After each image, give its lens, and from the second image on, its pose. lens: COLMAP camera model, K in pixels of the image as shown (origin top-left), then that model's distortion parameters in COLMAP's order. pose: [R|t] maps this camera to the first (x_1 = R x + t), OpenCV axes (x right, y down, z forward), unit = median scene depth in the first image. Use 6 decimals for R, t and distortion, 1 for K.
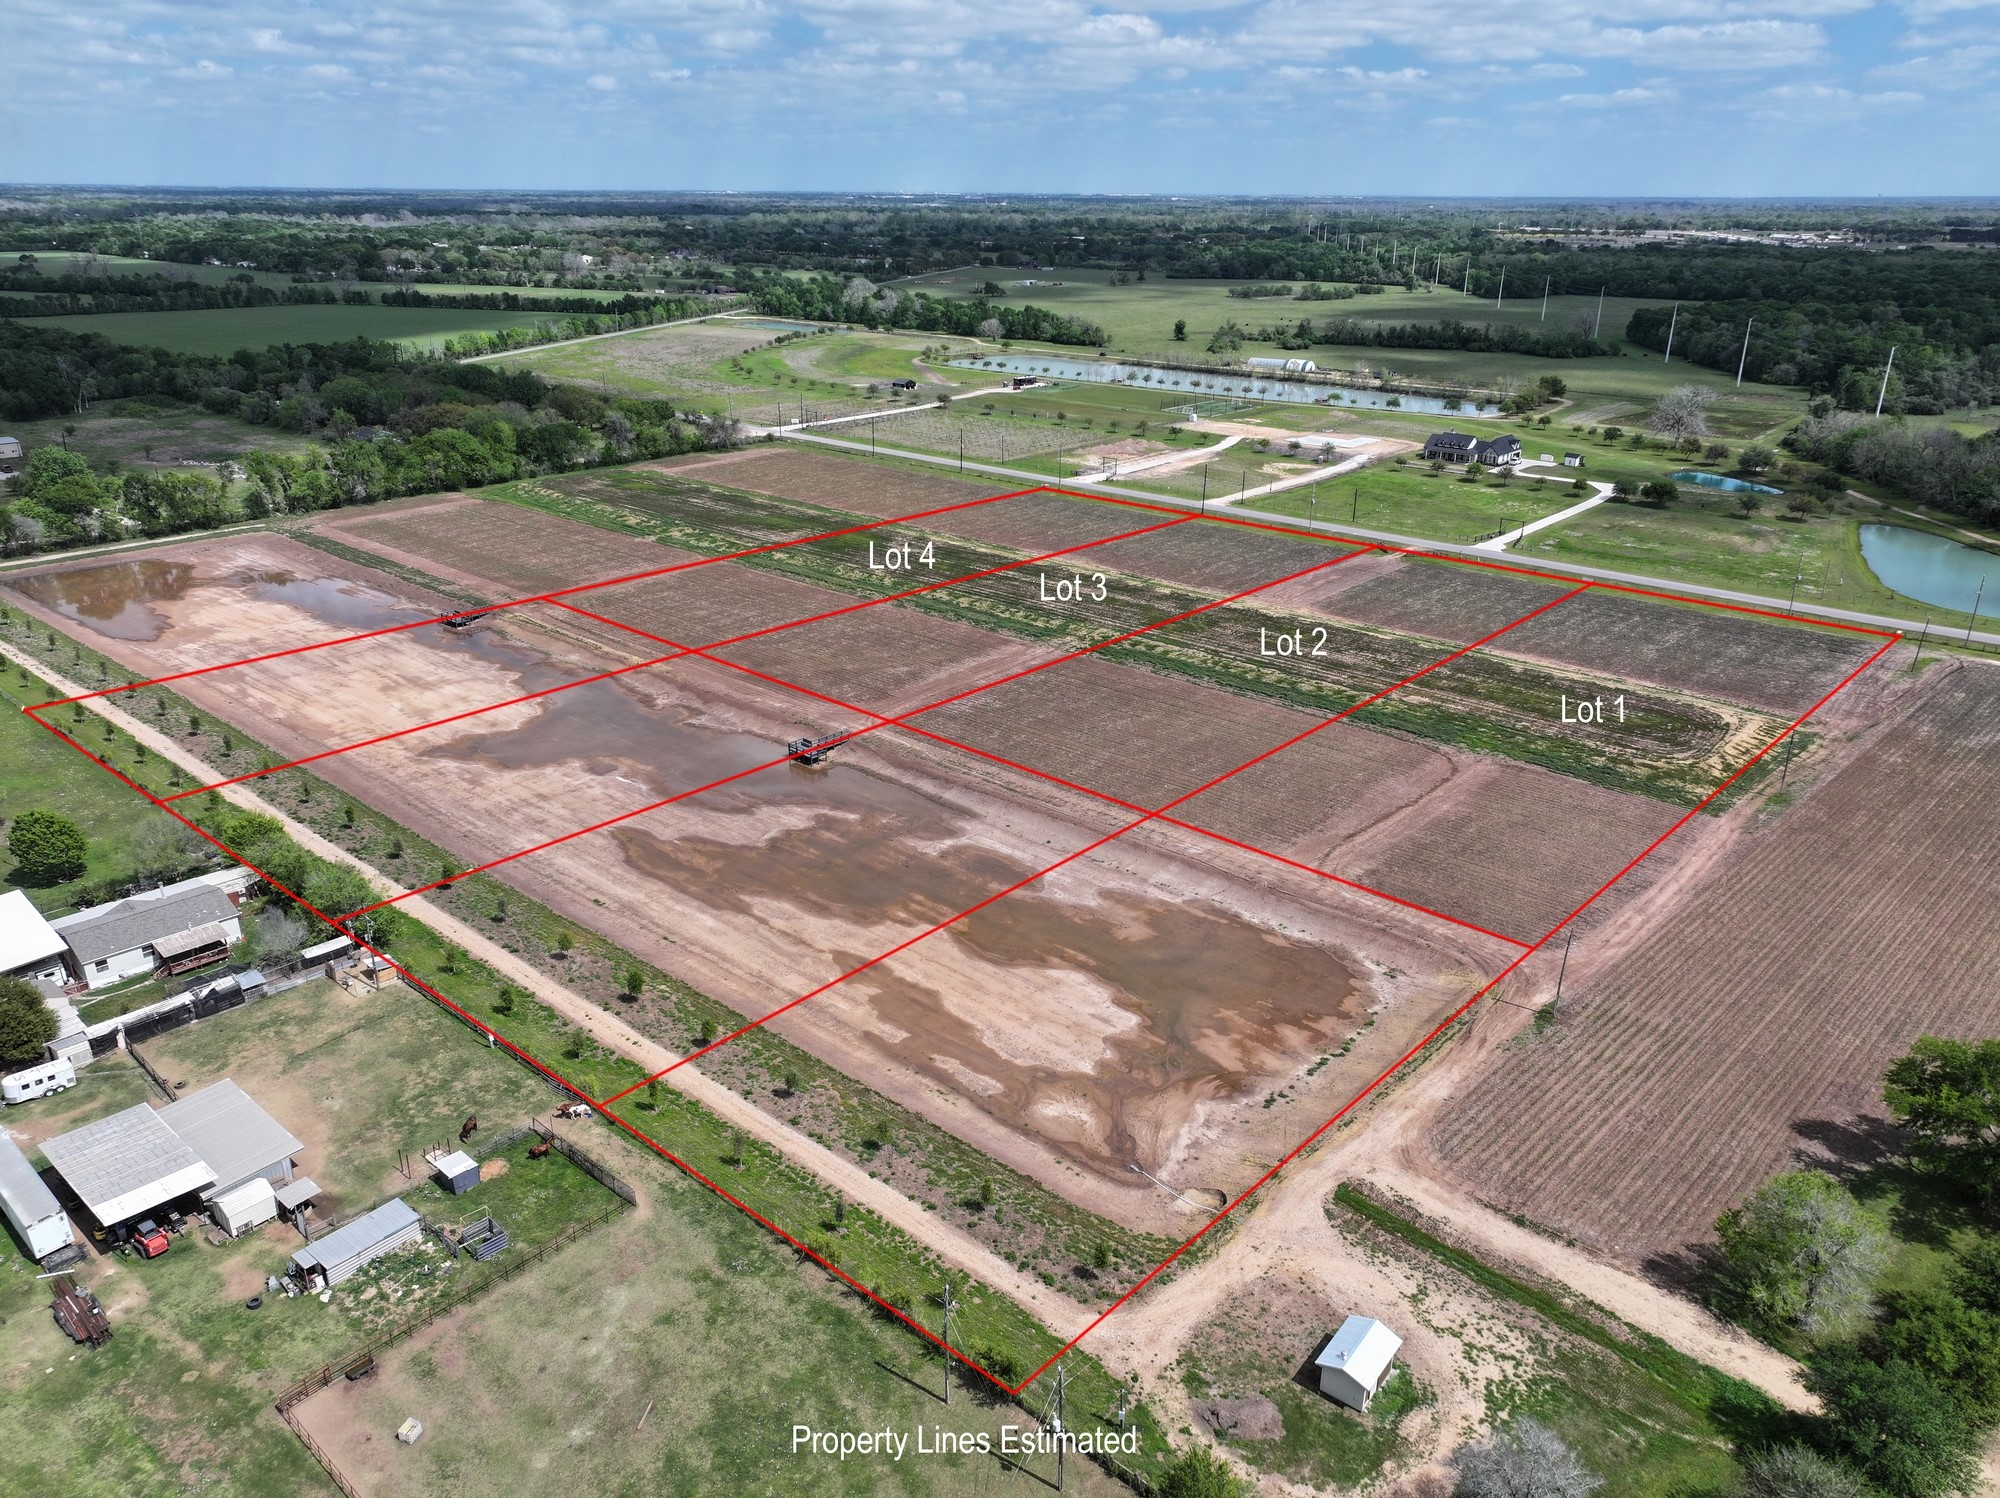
lens RADIAL K [[1395.0, 0, 1007.7], [0, 1395.0, 753.4], [0, 0, 1]] dist [0.000095, 0.020215]
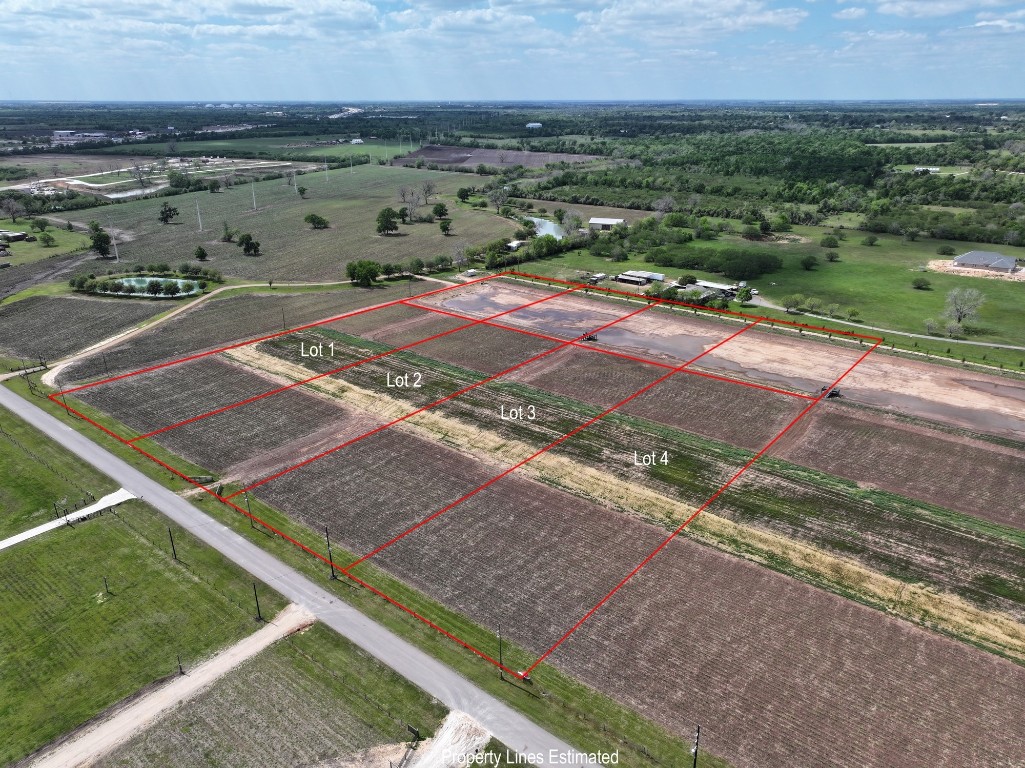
lens RADIAL K [[715.0, 0, 516.5], [0, 715.0, 386.2], [0, 0, 1]] dist [0.000095, 0.020215]
pose [[-0.998928, 0.013327, -0.044328, 0.072046], [-0.021120, 0.720927, 0.692689, -0.871227], [0.041189, 0.692883, -0.719873, 1.932886]]
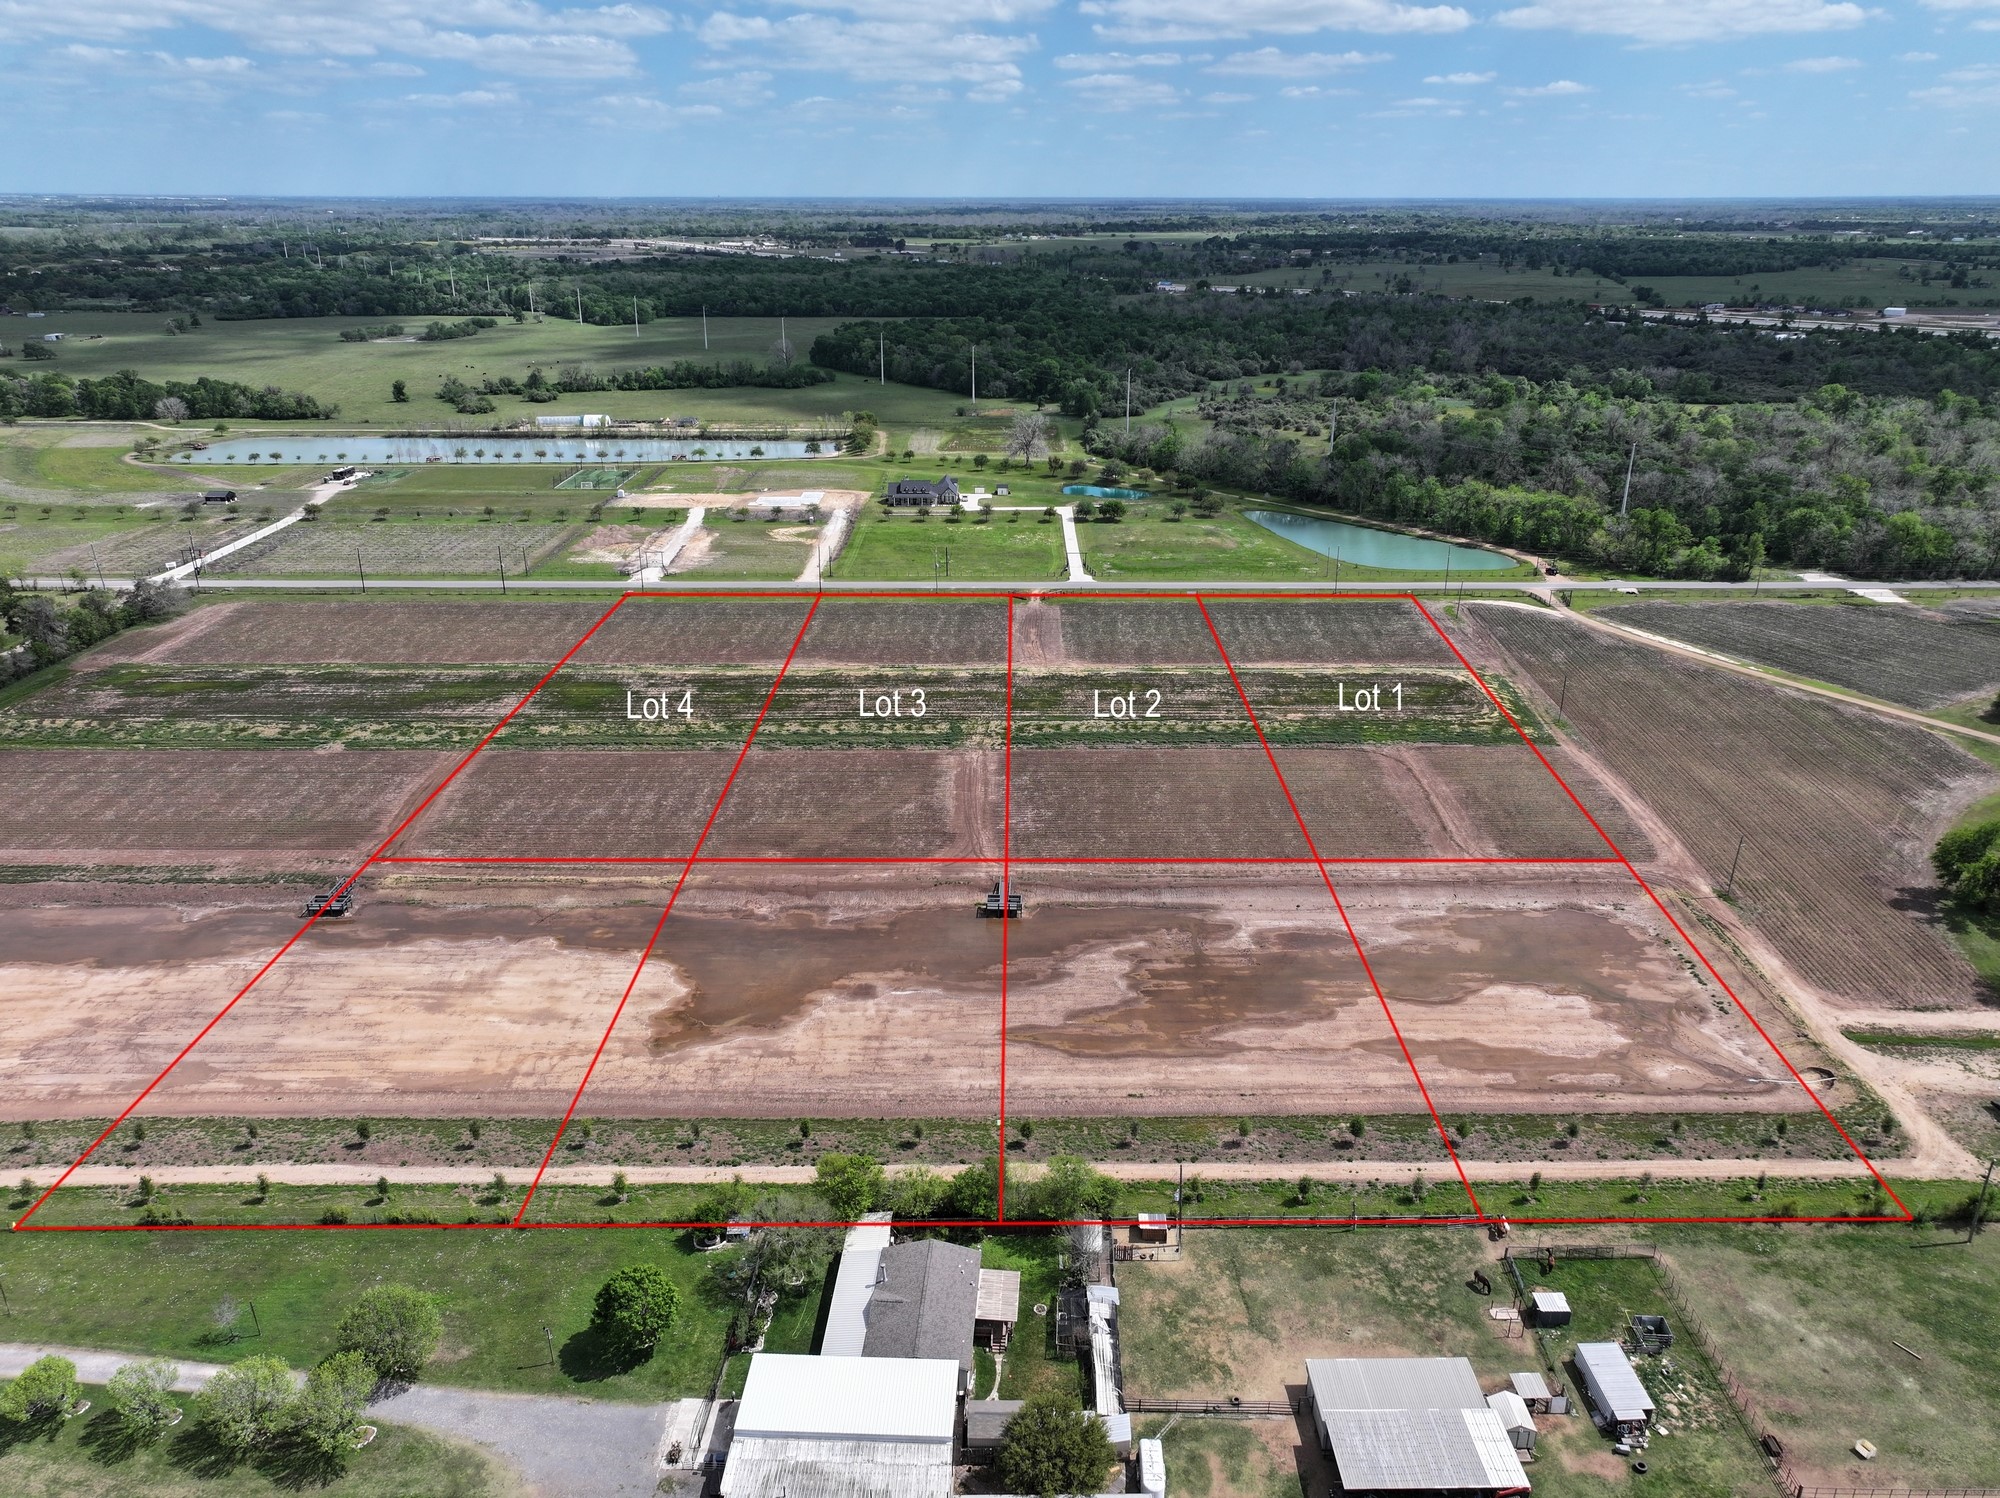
lens RADIAL K [[1395.0, 0, 1007.7], [0, 1395.0, 753.4], [0, 0, 1]] dist [0.000095, 0.020215]
pose [[0.750165, -0.251309, 0.611634, -0.660863], [0.250577, 0.964019, 0.088767, -0.177896], [-0.611935, 0.086671, 0.786145, 0.165528]]
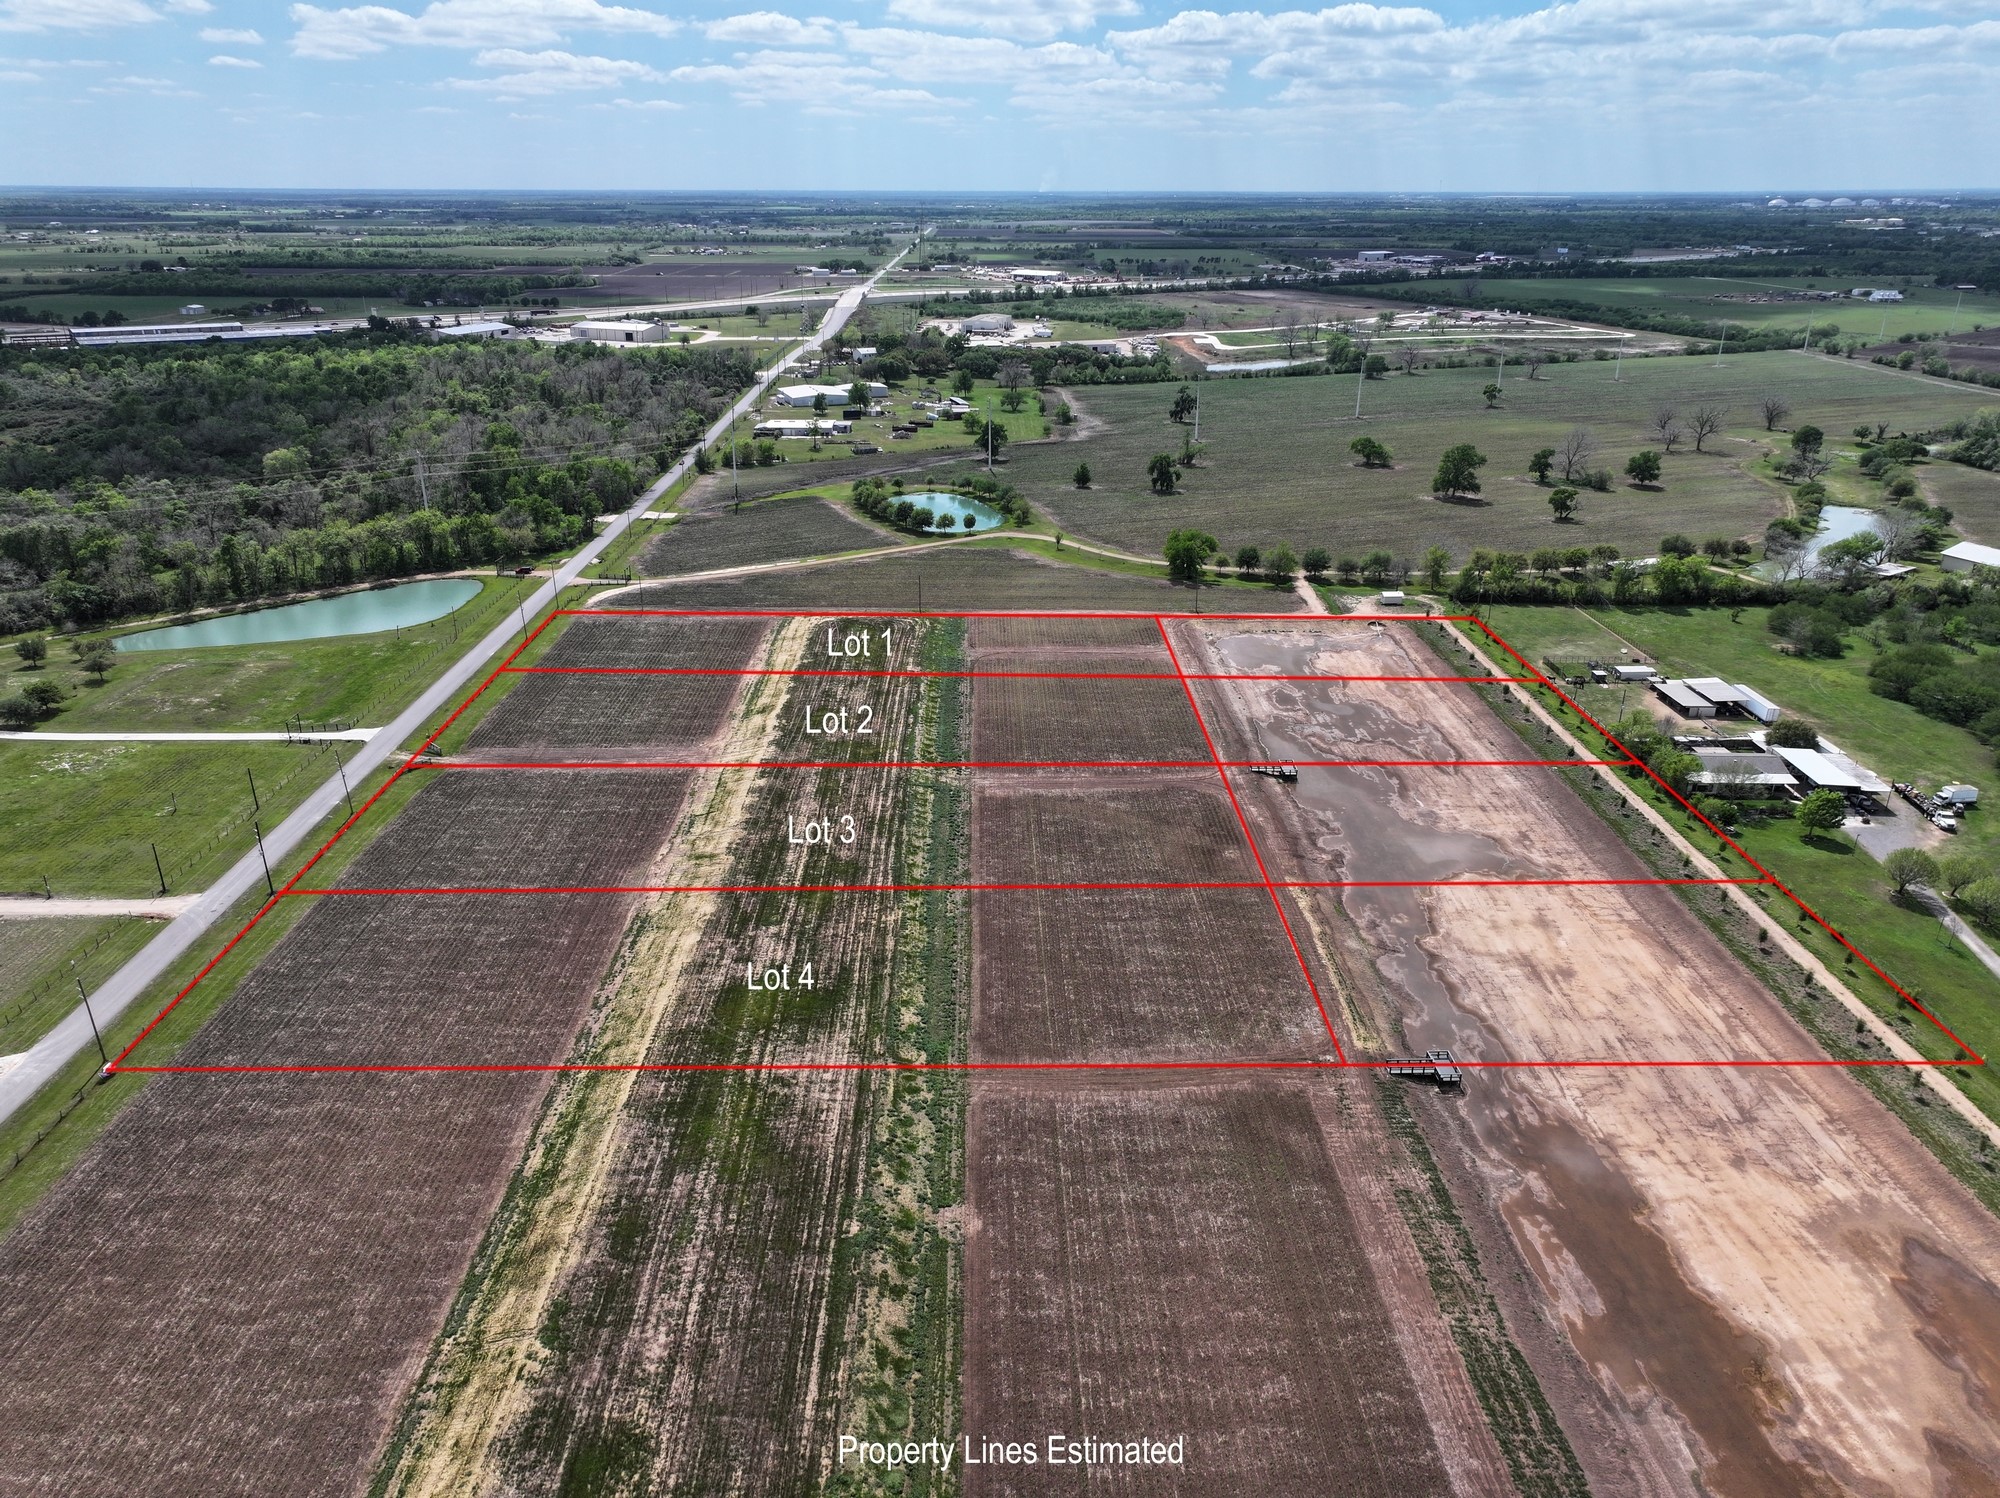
lens RADIAL K [[1395.0, 0, 1007.7], [0, 1395.0, 753.4], [0, 0, 1]] dist [0.000095, 0.020215]
pose [[-0.673334, -0.285384, 0.682039, -0.785463], [0.270985, 0.763039, 0.586803, -0.786380], [-0.687887, 0.579937, -0.436445, 1.579637]]
